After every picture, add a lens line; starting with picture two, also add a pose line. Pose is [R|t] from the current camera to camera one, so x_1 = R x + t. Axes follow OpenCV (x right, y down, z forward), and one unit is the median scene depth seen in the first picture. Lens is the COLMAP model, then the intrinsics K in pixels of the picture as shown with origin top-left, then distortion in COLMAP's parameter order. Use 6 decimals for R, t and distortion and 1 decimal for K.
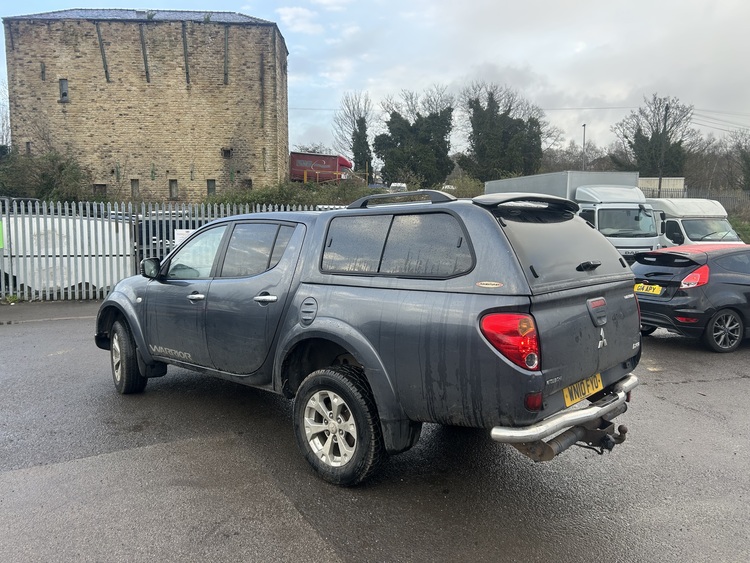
lens RADIAL K [[565.2, 0, 375.8], [0, 565.2, 273.1], [0, 0, 1]] dist [0.062136, -0.066258]
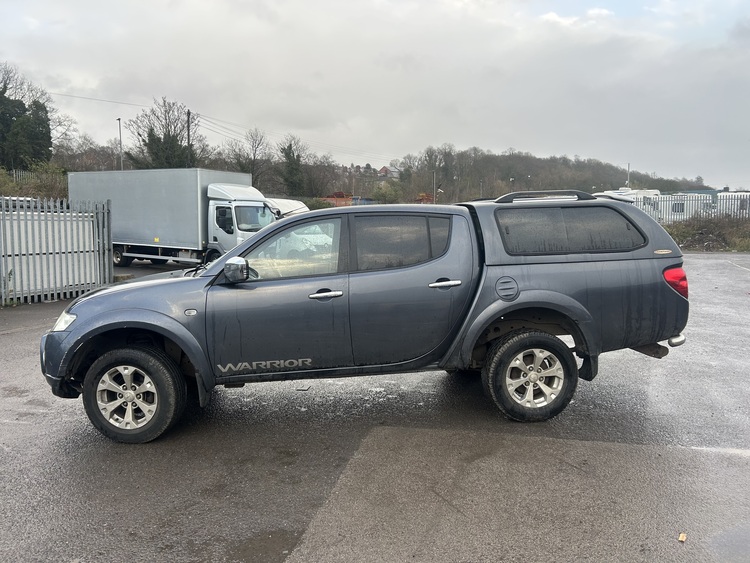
lens RADIAL K [[570.8, 0, 375.0], [0, 570.8, 281.5], [0, 0, 1]] dist [0.003593, -0.033755]
pose [[0.647883, -0.079583, 0.757572, -0.127300], [0.064871, 0.996679, 0.049223, -0.002511], [-0.758973, 0.017254, 0.650894, 0.045309]]
